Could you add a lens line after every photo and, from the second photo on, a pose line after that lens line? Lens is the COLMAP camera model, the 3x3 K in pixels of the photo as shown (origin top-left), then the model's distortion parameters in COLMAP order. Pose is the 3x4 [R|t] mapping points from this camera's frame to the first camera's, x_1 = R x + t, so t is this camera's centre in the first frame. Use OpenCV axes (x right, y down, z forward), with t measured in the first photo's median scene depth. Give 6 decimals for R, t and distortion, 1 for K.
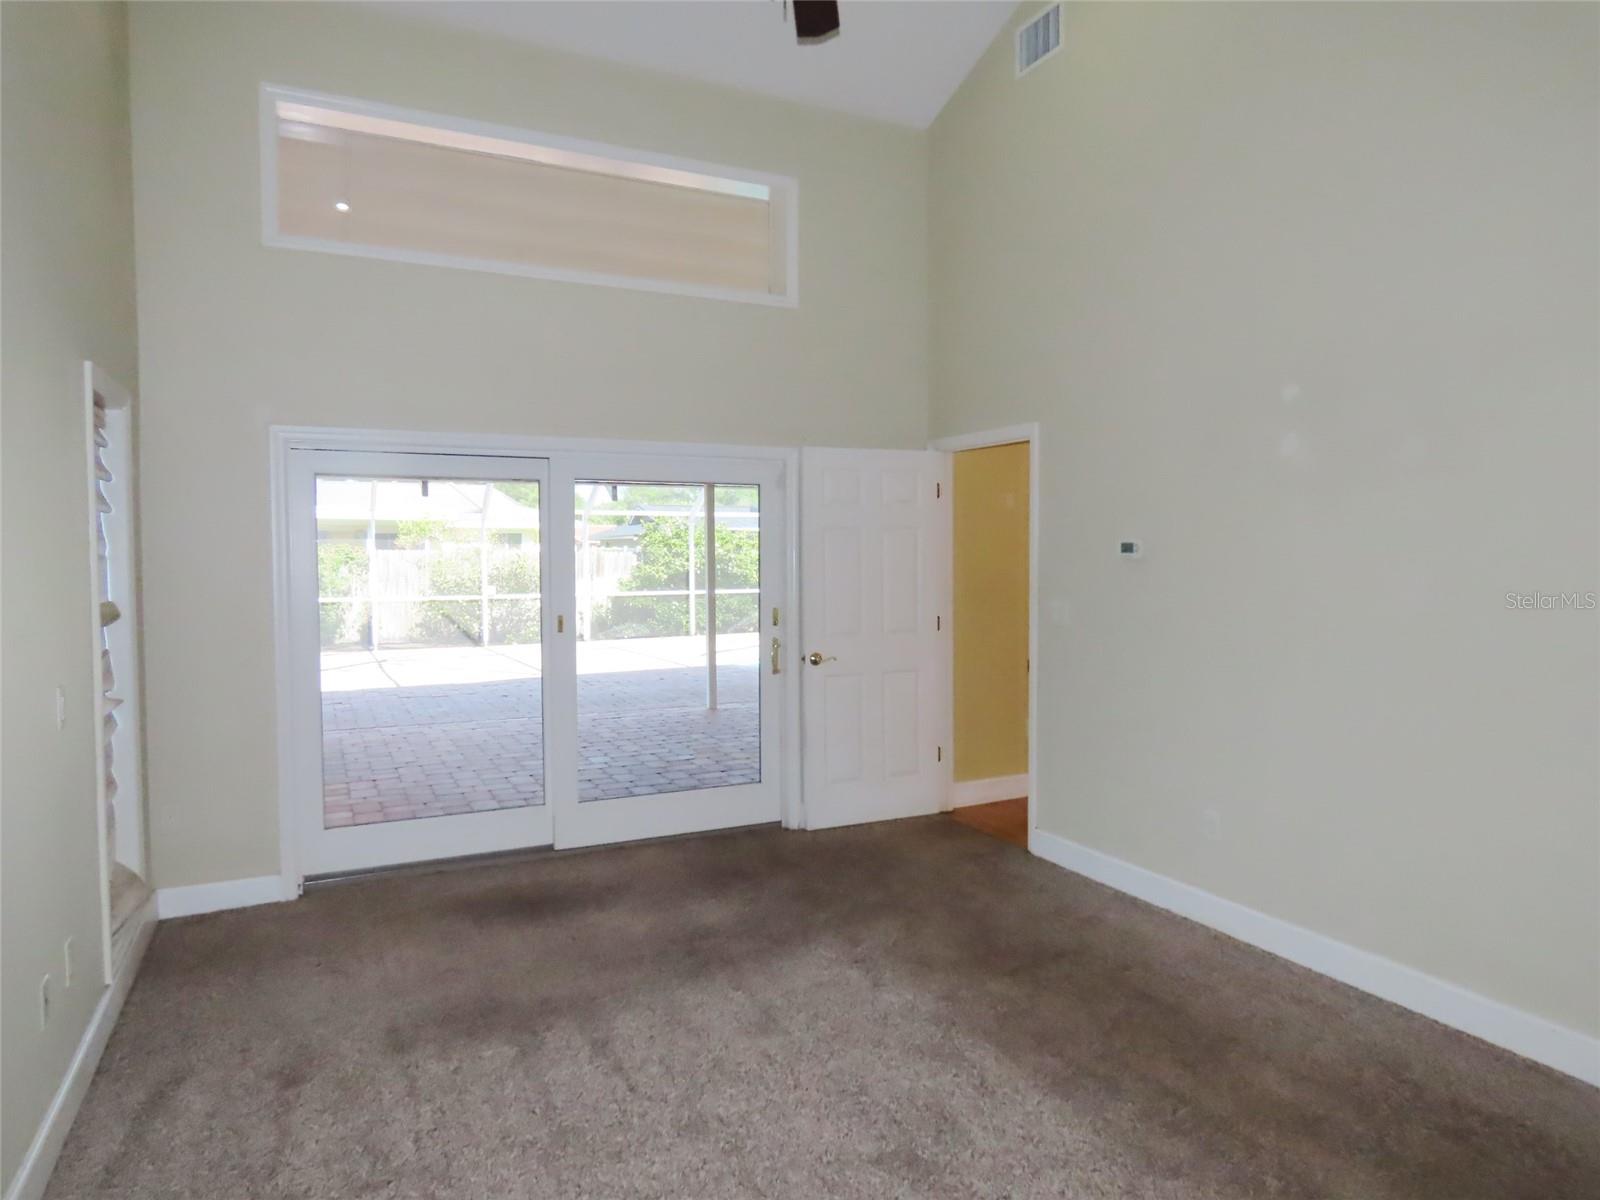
lens RADIAL K [[1006.6, 0, 796.9], [0, 1006.6, 599.5], [0, 0, 1]] dist [-0.009211, 0.000118]
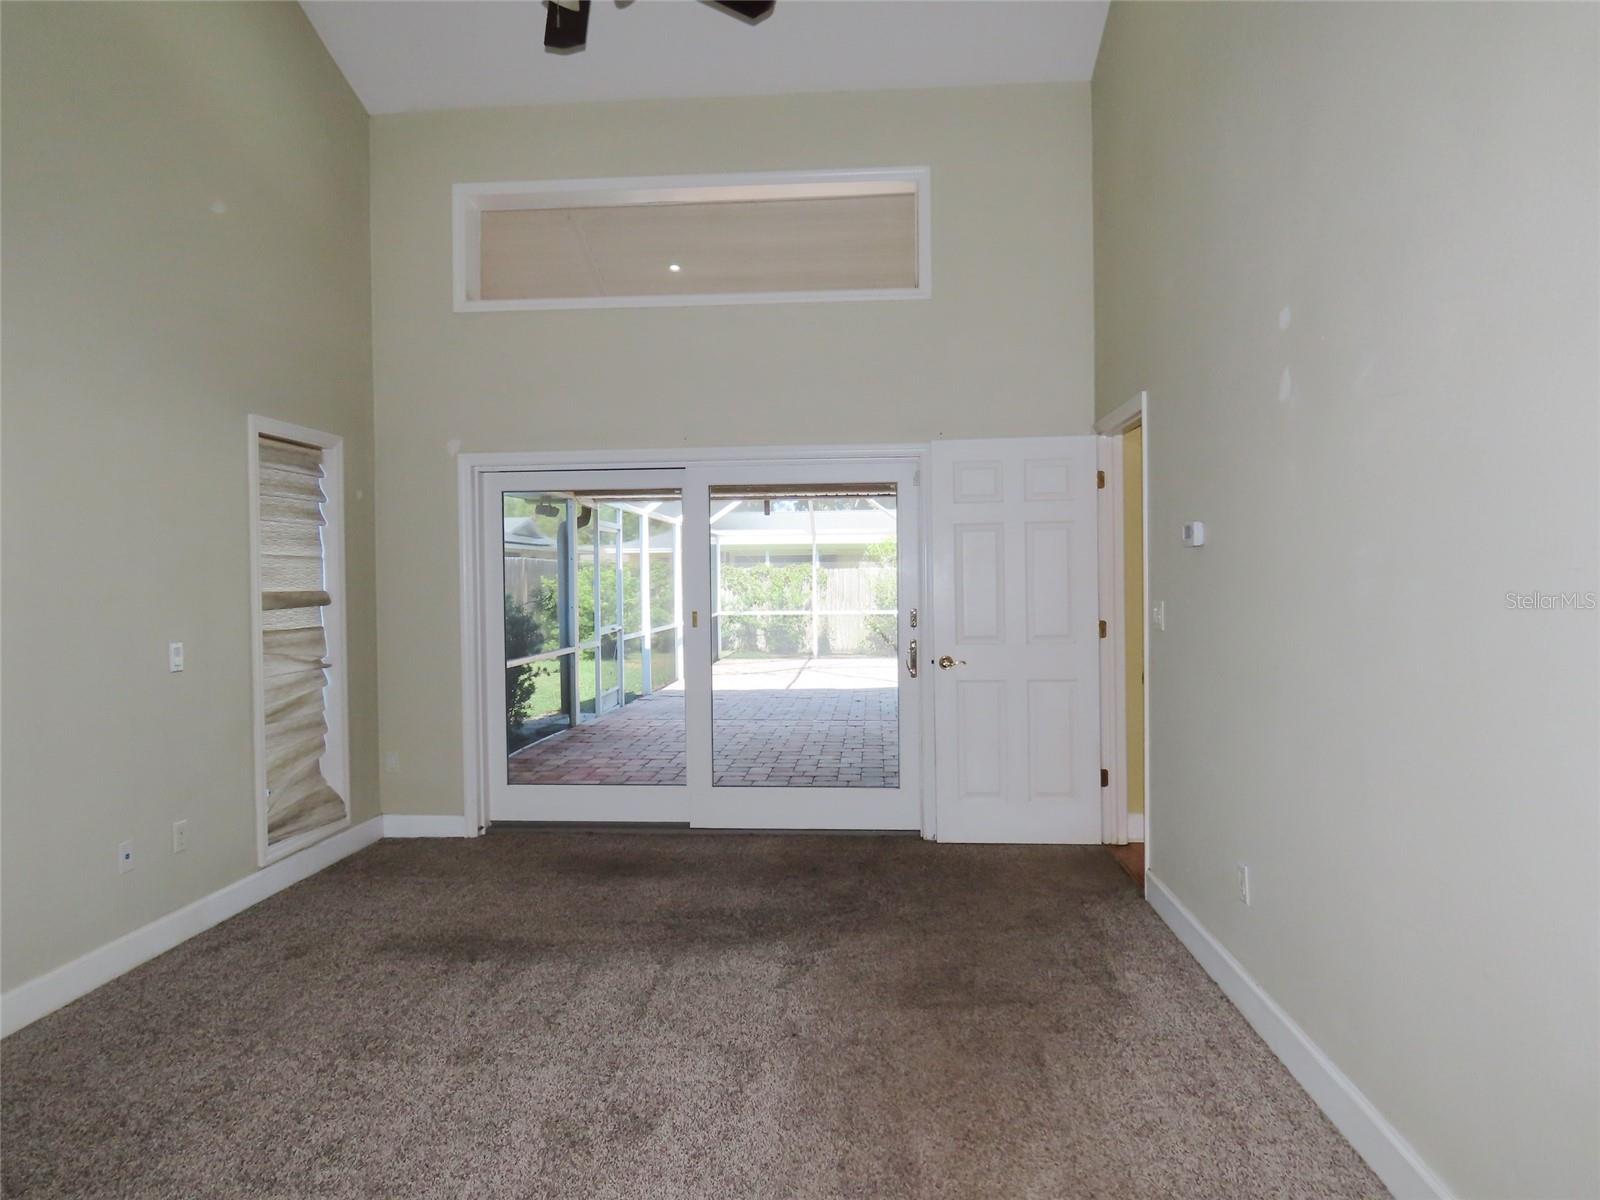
lens RADIAL K [[1006.6, 0, 796.9], [0, 1006.6, 599.5], [0, 0, 1]] dist [-0.009211, 0.000118]
pose [[0.862279, 0.004729, -0.506411, 0.430225], [-0.016184, 0.999703, -0.018220, 0.021748], [0.506174, 0.023907, 0.862100, 0.122782]]
